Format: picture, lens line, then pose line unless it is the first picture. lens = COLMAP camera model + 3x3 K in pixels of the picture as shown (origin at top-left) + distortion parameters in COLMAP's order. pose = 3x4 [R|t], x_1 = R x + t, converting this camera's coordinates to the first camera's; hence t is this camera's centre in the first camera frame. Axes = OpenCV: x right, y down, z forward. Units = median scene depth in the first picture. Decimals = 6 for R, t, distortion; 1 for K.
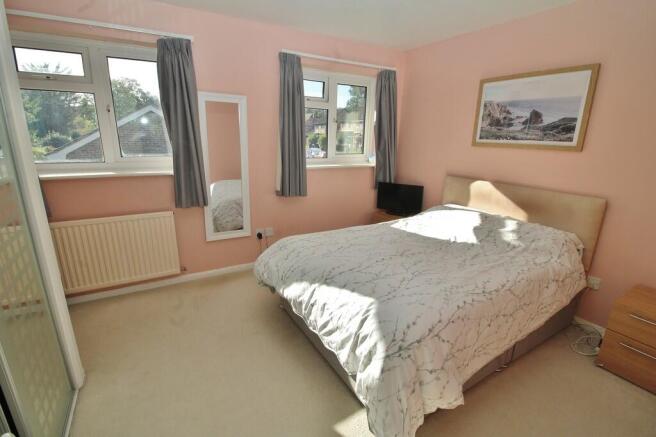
lens RADIAL K [[301.6, 0, 327.2], [0, 301.6, 219.9], [0, 0, 1]] dist [-0.024325, -0.002237]
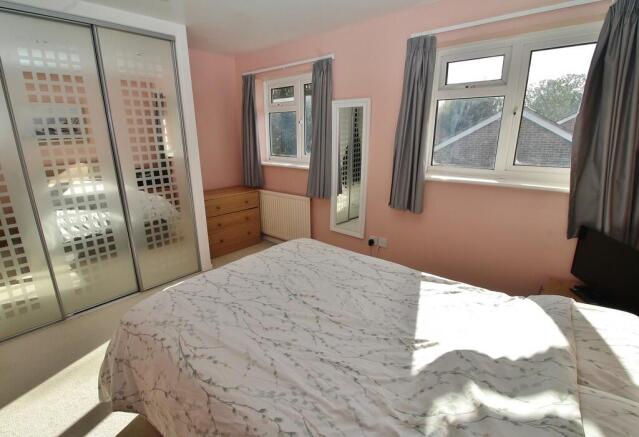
lens RADIAL K [[310.9, 0, 319.0], [0, 310.9, 216.9], [0, 0, 1]] dist [0.003127, 0.000418]
pose [[0.314279, 0.223281, -0.922699, 0.744110], [-0.236017, 0.959808, 0.151871, -0.163416], [0.919524, 0.170043, 0.354346, 0.580574]]
